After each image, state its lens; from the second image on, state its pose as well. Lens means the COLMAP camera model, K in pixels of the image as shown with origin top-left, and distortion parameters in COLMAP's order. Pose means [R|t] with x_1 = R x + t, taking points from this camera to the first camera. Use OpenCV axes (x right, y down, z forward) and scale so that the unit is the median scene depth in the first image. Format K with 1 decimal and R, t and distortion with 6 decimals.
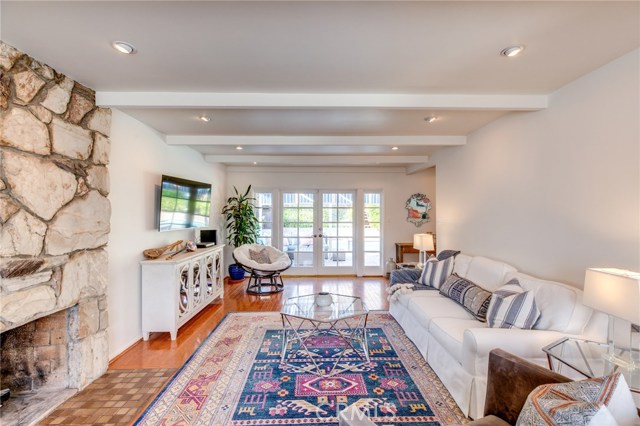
lens RADIAL K [[287.7, 0, 322.8], [0, 287.7, 211.6], [0, 0, 1]] dist [-0.001047, 0.001084]
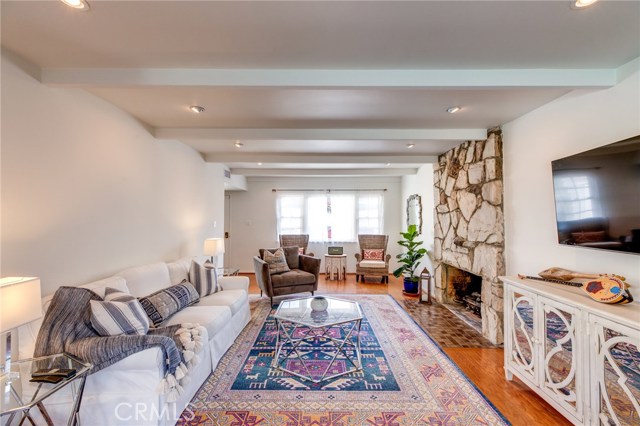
lens RADIAL K [[287.7, 0, 318.8], [0, 287.7, 210.2], [0, 0, 1]] dist [-0.001047, 0.001084]
pose [[-0.999225, 0.000273, 0.039354, -0.036312], [-0.000986, 0.999489, -0.031963, 0.012205], [-0.039342, -0.031977, -0.998714, 2.108291]]
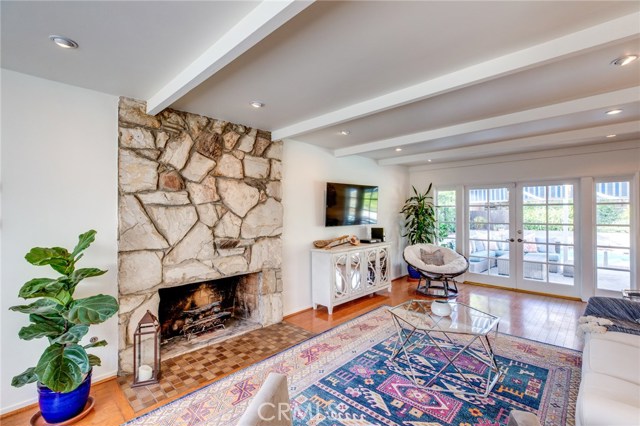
lens RADIAL K [[287.7, 0, 319.2], [0, 287.7, 212.0], [0, 0, 1]] dist [-0.001047, 0.001084]
pose [[0.705583, -0.005385, -0.708607, 0.391709], [0.008356, 0.999965, 0.000720, 0.000861], [0.708578, -0.006429, 0.705603, 0.099170]]
